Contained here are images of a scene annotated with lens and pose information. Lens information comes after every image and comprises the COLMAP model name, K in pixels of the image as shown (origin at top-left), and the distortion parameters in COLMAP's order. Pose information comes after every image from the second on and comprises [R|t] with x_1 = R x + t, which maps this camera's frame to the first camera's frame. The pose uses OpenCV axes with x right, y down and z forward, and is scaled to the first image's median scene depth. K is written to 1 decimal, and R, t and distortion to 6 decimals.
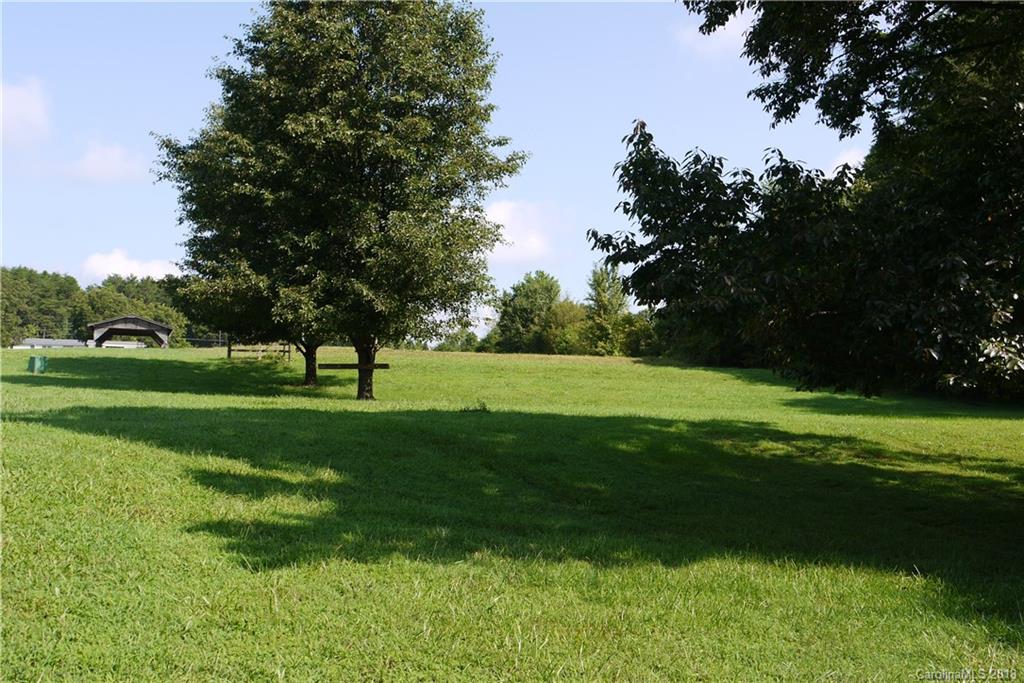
lens RADIAL K [[1072.6, 0, 512.0], [0, 1072.6, 341.5], [0, 0, 1]] dist [0.013657, -0.022050]
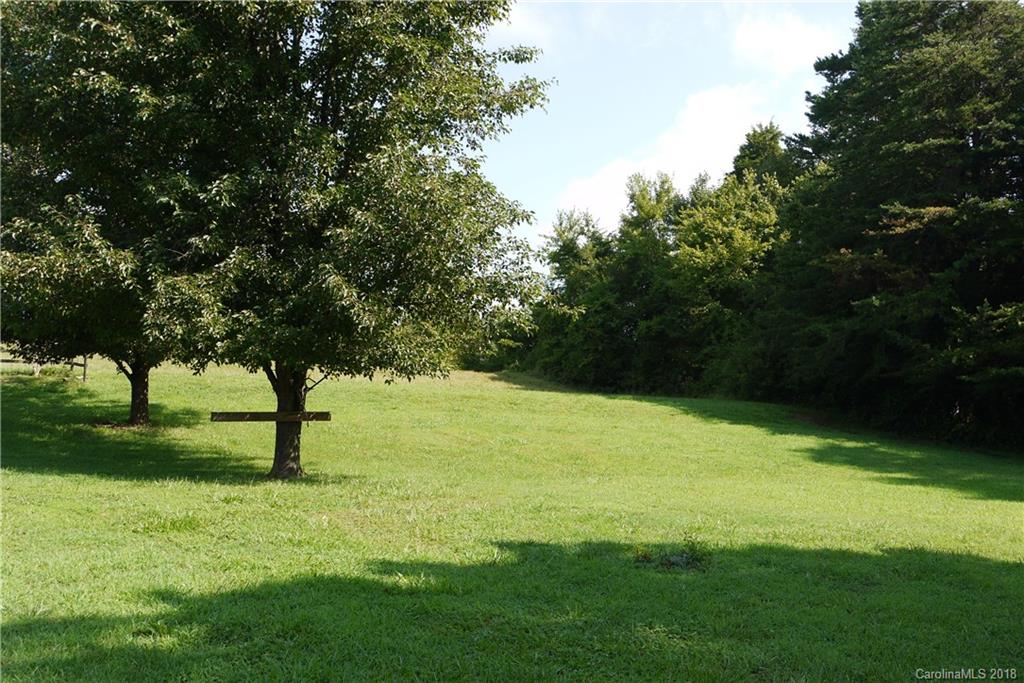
lens RADIAL K [[1072.6, 0, 512.0], [0, 1072.6, 341.5], [0, 0, 1]] dist [0.013657, -0.022050]
pose [[0.972190, 0.030497, 0.232199, -0.165315], [-0.030671, 0.999525, -0.002861, -0.020435], [-0.232176, -0.004340, 0.972664, 0.430687]]
